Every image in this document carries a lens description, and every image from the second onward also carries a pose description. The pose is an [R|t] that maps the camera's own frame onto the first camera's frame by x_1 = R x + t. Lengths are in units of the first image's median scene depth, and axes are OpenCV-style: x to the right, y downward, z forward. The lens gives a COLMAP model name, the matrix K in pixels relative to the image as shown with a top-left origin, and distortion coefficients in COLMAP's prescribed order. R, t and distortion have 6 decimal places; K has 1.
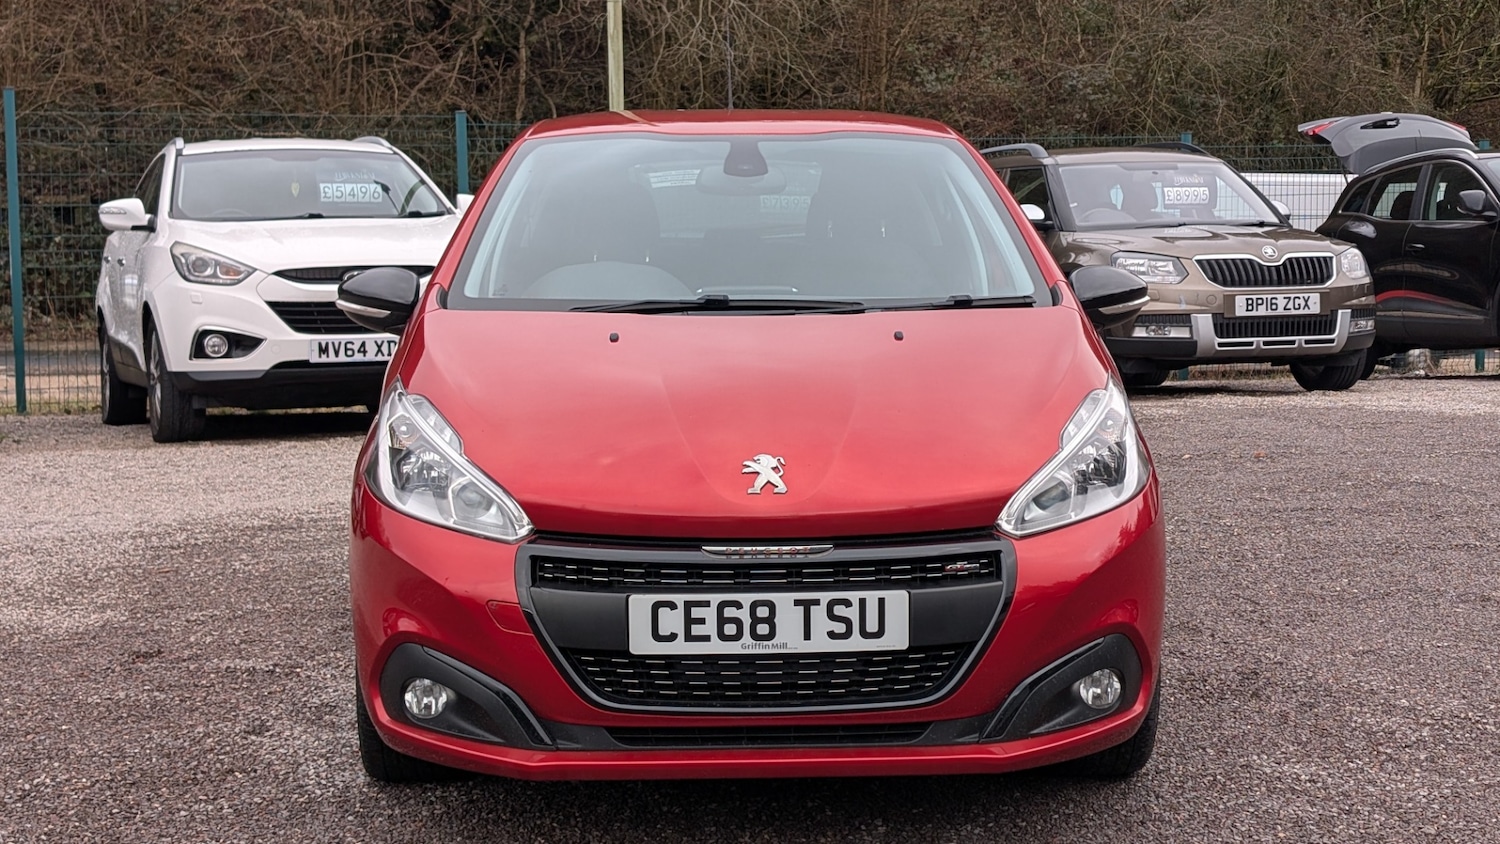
lens RADIAL K [[2428.8, 0, 768.7], [0, 2428.8, 367.8], [0, 0, 1]] dist [0.141799, 0.000000]
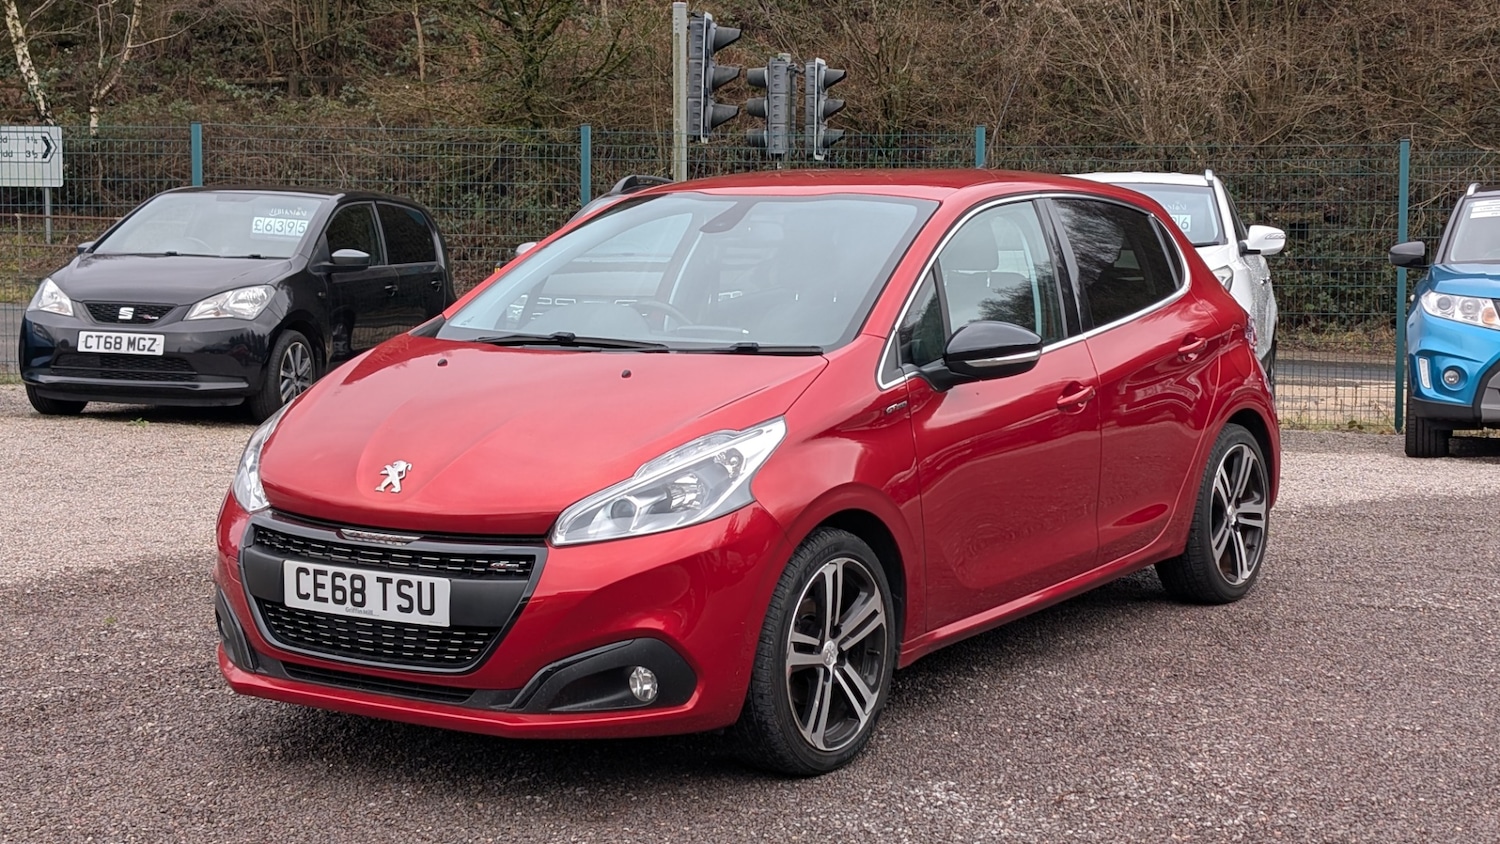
lens RADIAL K [[2304.7, 0, 758.1], [0, 2304.7, 425.9], [0, 0, 1]] dist [0.227012, 0.000000]
pose [[0.809220, 0.067526, -0.583612, 0.859586], [-0.053733, 0.997716, 0.040934, -0.041902], [0.585043, -0.001766, 0.811000, 0.142640]]
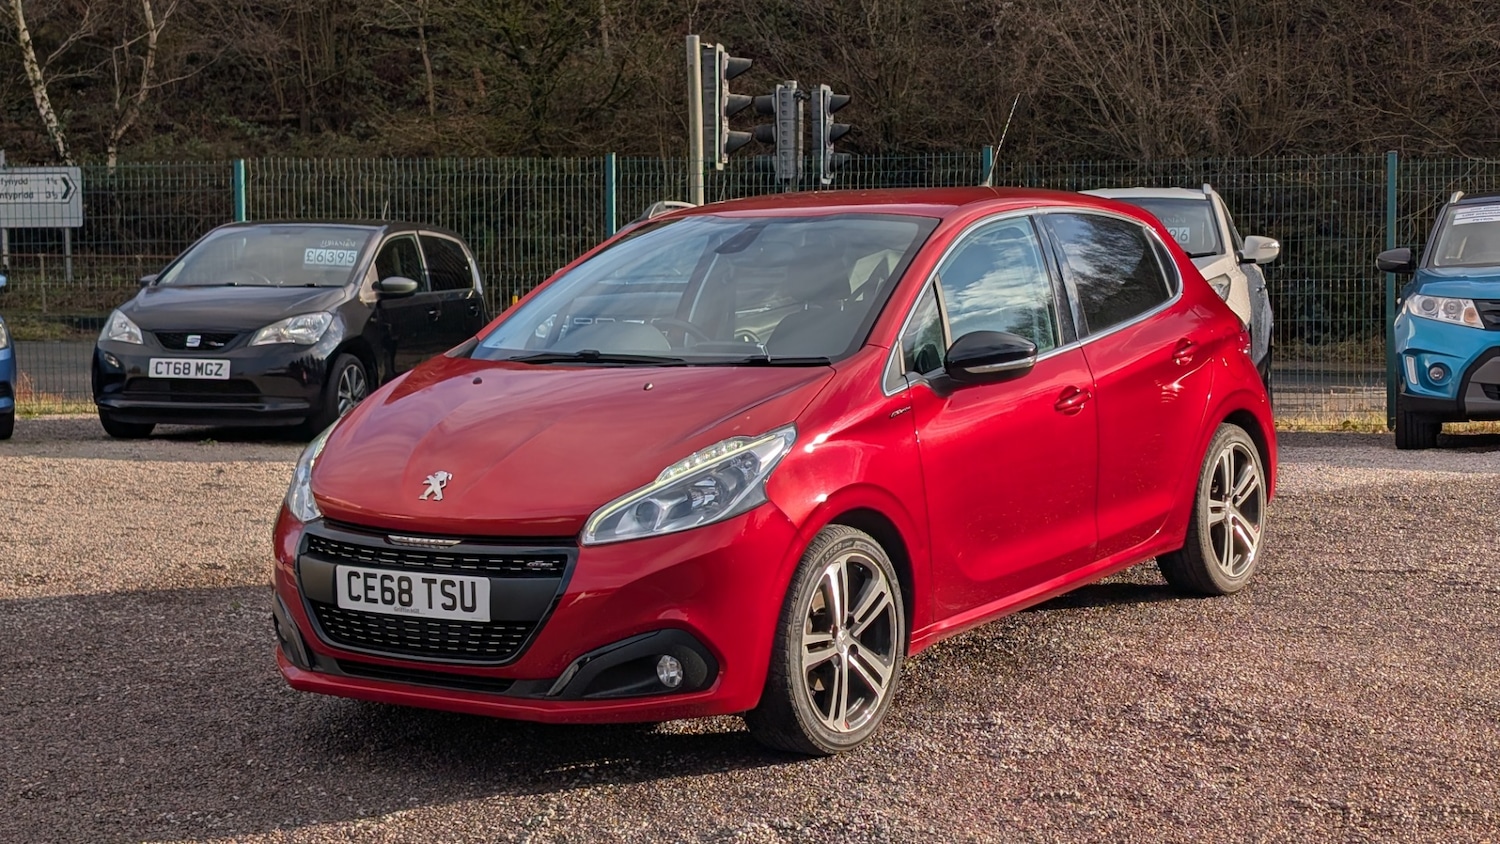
lens RADIAL K [[2304.7, 0, 755.2], [0, 2304.7, 415.0], [0, 0, 1]] dist [0.227012, 0.000000]
pose [[0.807661, 0.041351, -0.588195, 0.919628], [-0.032221, 0.999143, 0.025997, -0.036100], [0.588766, -0.002045, 0.808301, 0.056596]]
